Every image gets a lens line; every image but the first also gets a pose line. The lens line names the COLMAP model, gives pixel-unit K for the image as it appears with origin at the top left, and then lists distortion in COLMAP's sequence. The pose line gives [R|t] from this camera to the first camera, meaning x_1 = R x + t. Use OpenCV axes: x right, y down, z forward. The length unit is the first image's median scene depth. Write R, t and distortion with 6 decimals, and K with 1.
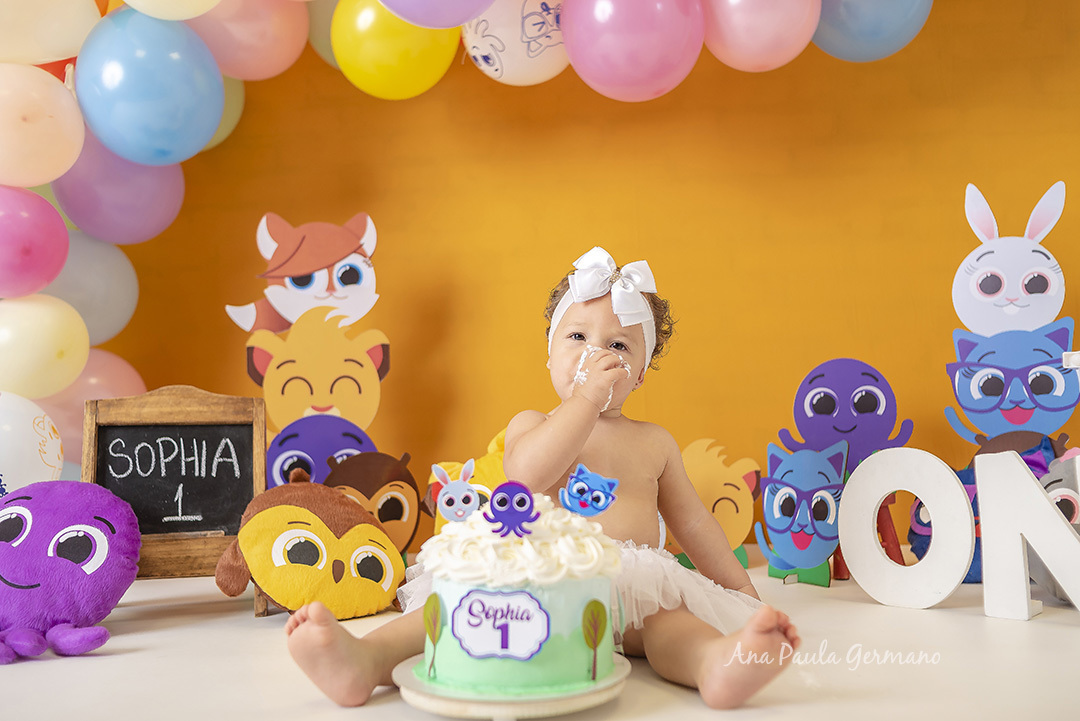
lens RADIAL K [[1064.9, 0, 542.2], [0, 1064.9, 359.9], [0, 0, 1]] dist [-0.006409, 0.000000]
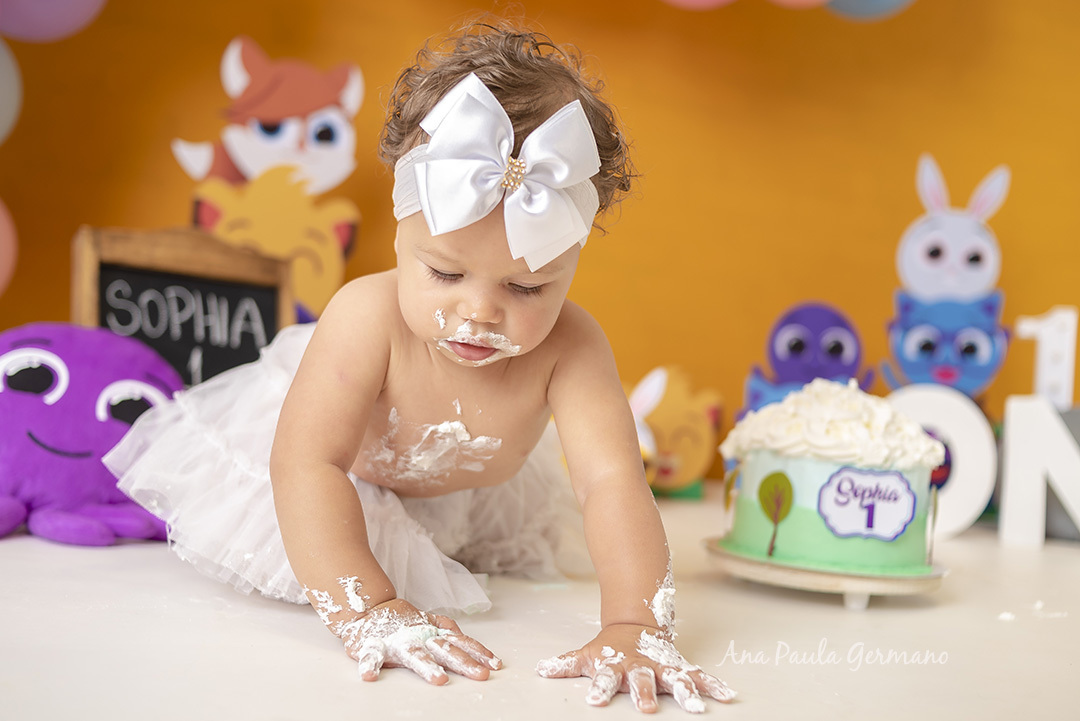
lens RADIAL K [[1162.0, 0, 557.2], [0, 1162.0, 368.0], [0, 0, 1]] dist [0.018500, 0.000000]
pose [[0.903319, 0.104093, 0.416149, -0.431730], [-0.119958, 0.992705, 0.012080, 0.082259], [-0.411856, -0.060833, 0.909216, 0.082636]]
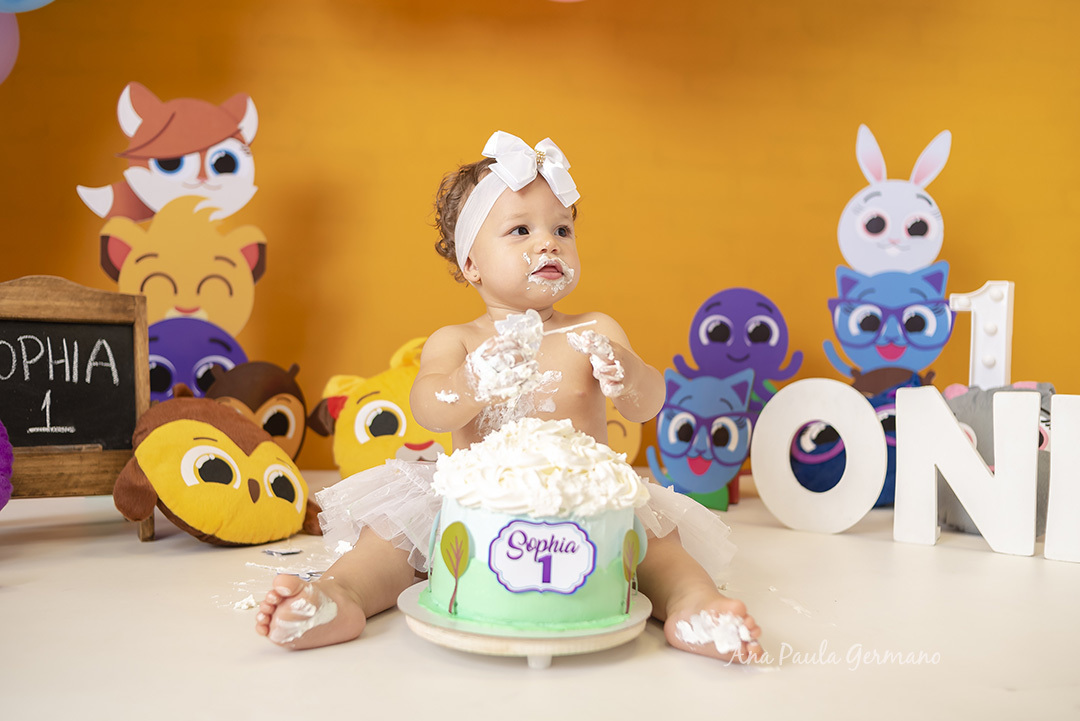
lens RADIAL K [[1064.9, 0, 540.8], [0, 1064.9, 363.3], [0, 0, 1]] dist [-0.006409, 0.000000]
pose [[0.968113, 0.040172, 0.247274, -0.157386], [-0.060221, 0.995434, 0.074057, 0.006716], [-0.243169, -0.086587, 0.966111, 0.066929]]
